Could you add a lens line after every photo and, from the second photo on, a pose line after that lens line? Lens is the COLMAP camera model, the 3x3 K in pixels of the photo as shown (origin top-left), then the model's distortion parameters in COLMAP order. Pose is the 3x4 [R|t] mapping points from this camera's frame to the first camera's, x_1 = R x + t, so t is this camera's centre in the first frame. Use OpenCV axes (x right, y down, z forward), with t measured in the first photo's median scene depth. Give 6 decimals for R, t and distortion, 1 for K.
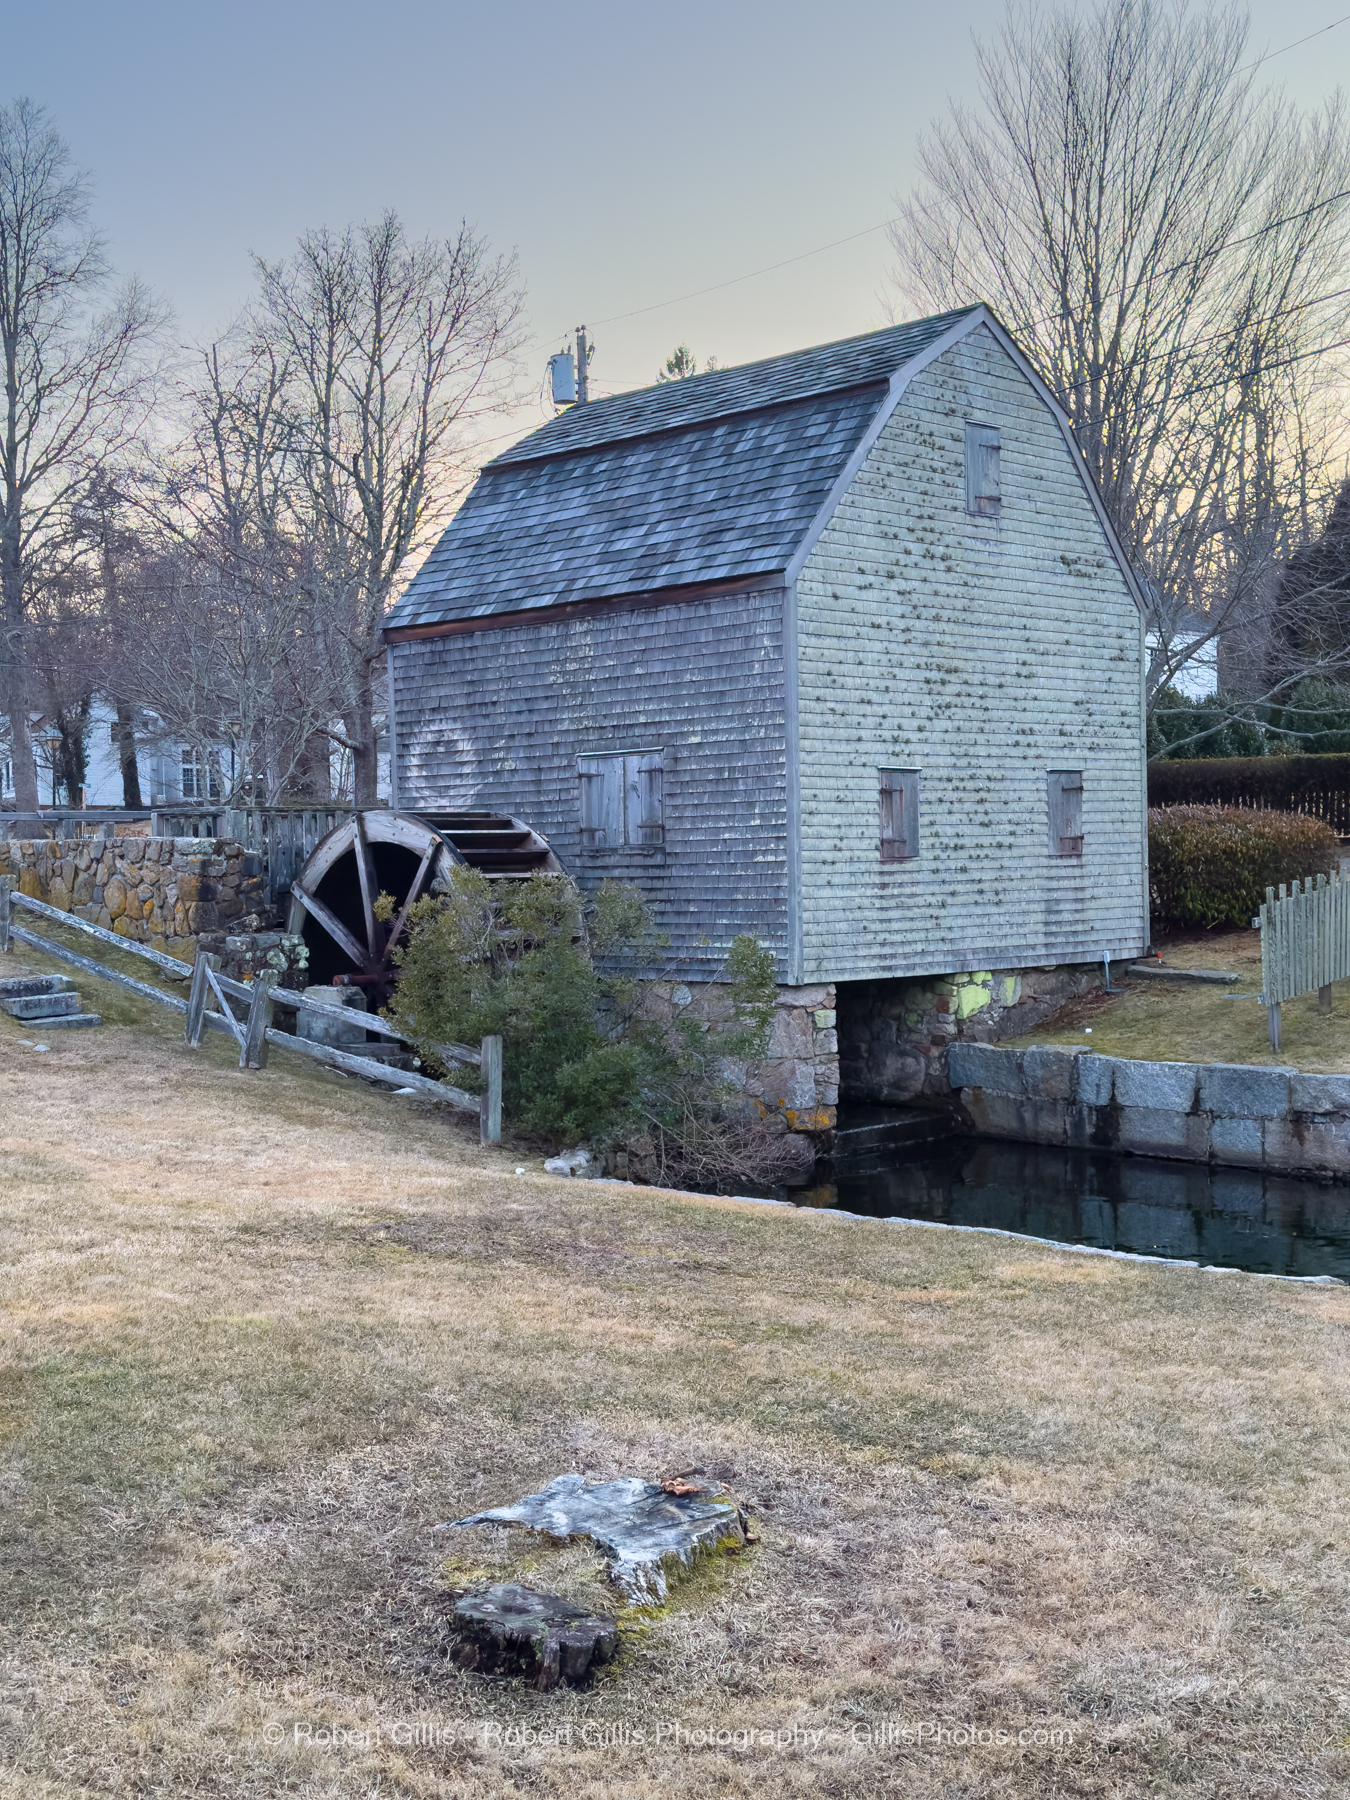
lens RADIAL K [[2123.2, 0, 489.9], [0, 2123.2, 896.3], [0, 0, 1]] dist [0.210760, 0.000000]
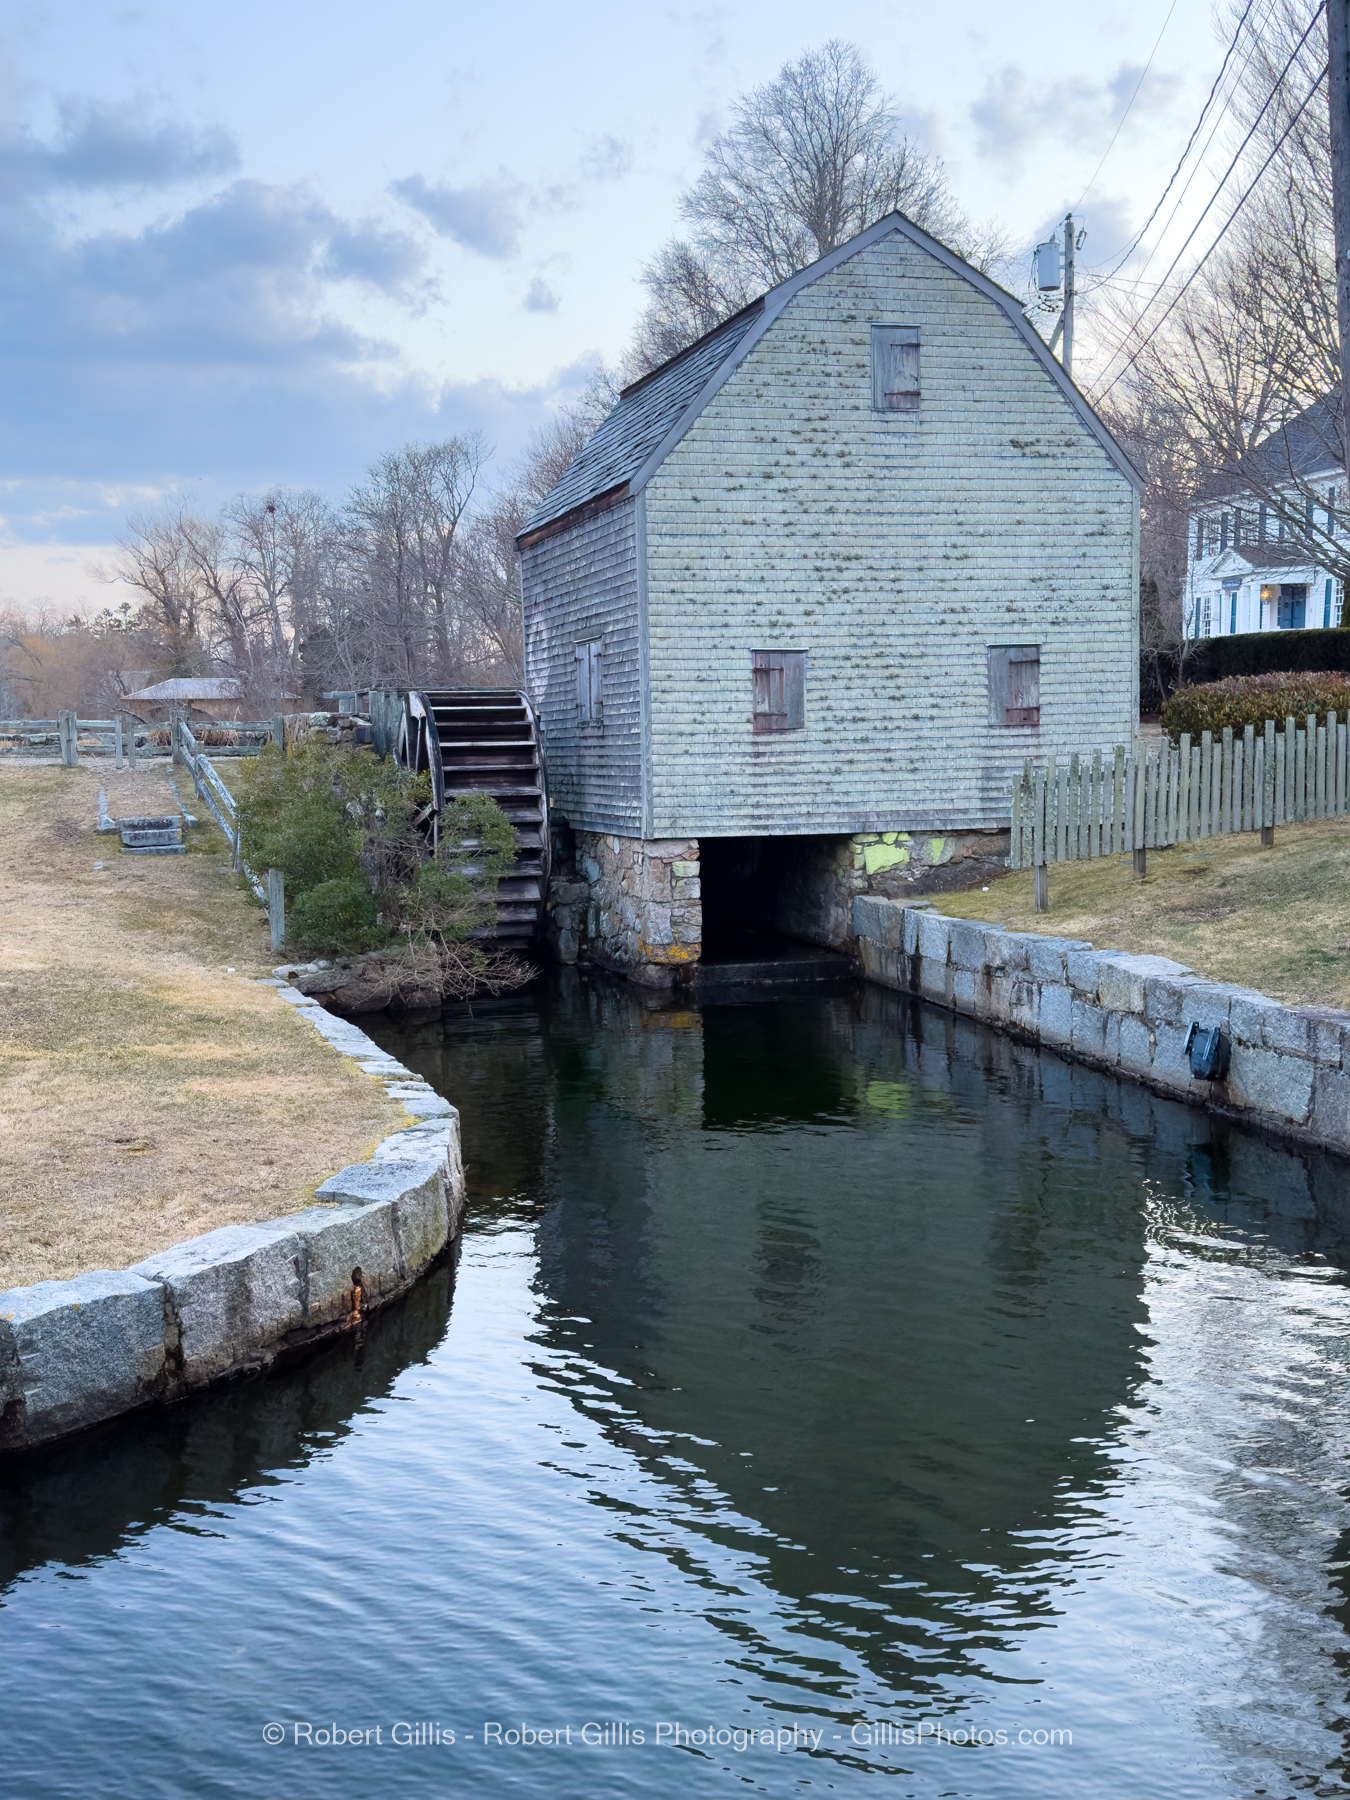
lens RADIAL K [[1994.1, 0, 637.2], [0, 1994.1, 884.8], [0, 0, 1]] dist [0.181820, 0.000000]
pose [[0.860162, 0.039456, -0.508493, 0.652420], [-0.005725, 0.997687, 0.067730, -0.007046], [0.509989, -0.055347, 0.858398, 0.051751]]
